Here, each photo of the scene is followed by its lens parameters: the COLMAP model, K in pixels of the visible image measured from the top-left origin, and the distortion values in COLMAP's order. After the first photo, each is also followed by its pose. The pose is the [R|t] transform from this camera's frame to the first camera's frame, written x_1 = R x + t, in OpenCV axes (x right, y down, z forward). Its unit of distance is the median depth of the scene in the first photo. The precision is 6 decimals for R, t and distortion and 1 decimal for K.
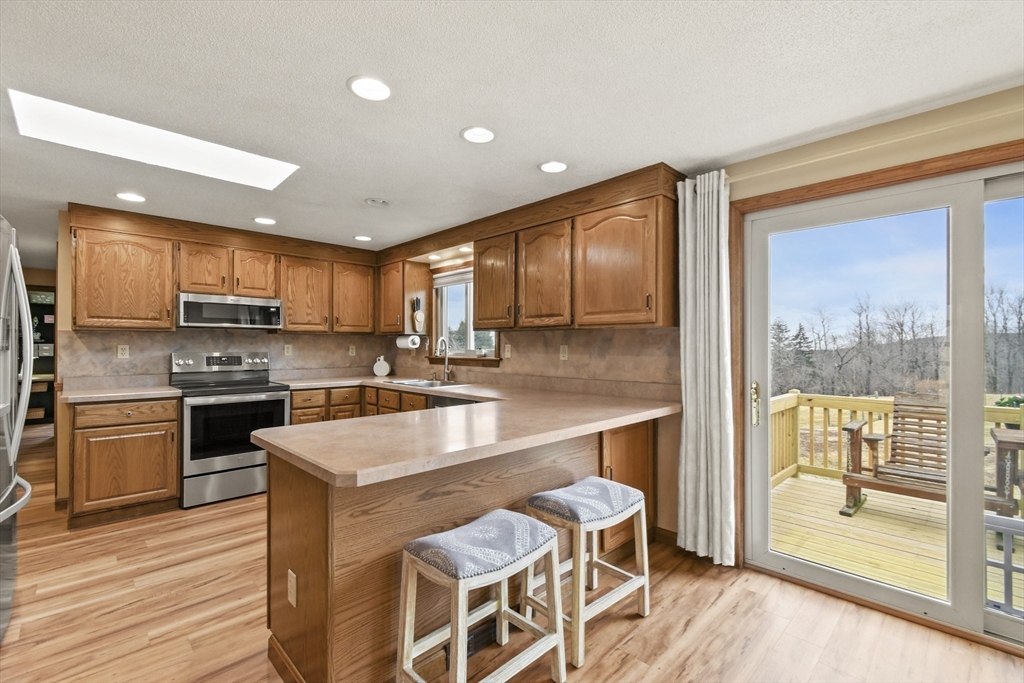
lens RADIAL K [[446.5, 0, 514.1], [0, 446.5, 339.3], [0, 0, 1]] dist [0.005394, 0.000444]
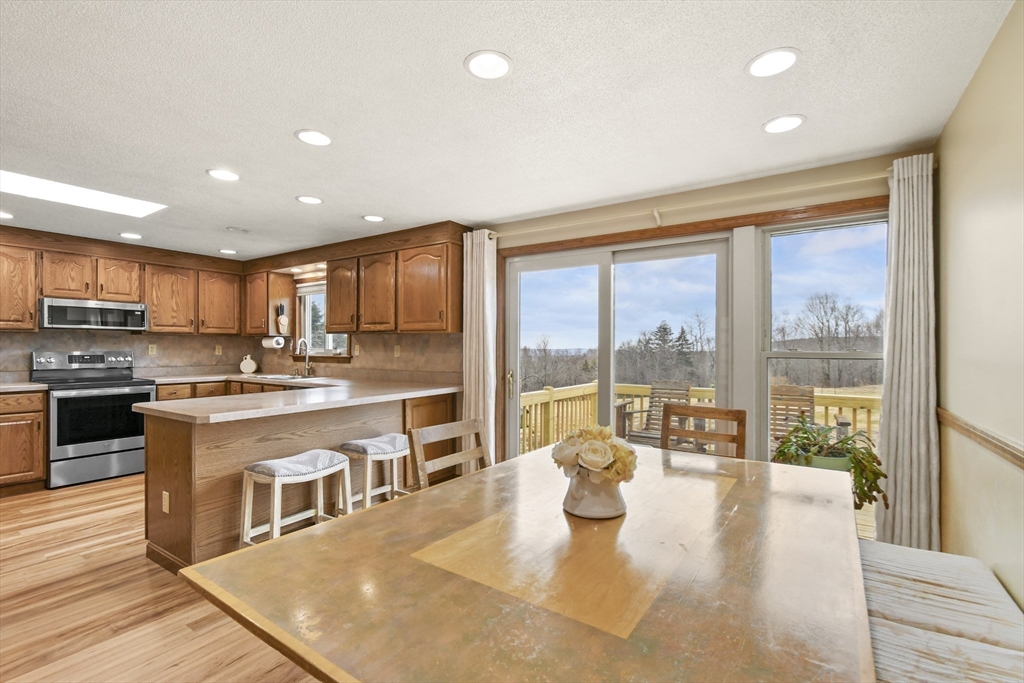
lens RADIAL K [[455.3, 0, 513.3], [0, 455.3, 344.0], [0, 0, 1]] dist [0.003092, -0.001095]
pose [[0.977123, 0.002775, 0.212655, 0.155580], [-0.004538, 0.999959, 0.007804, -0.002662], [-0.212625, -0.008591, 0.977096, -0.361165]]
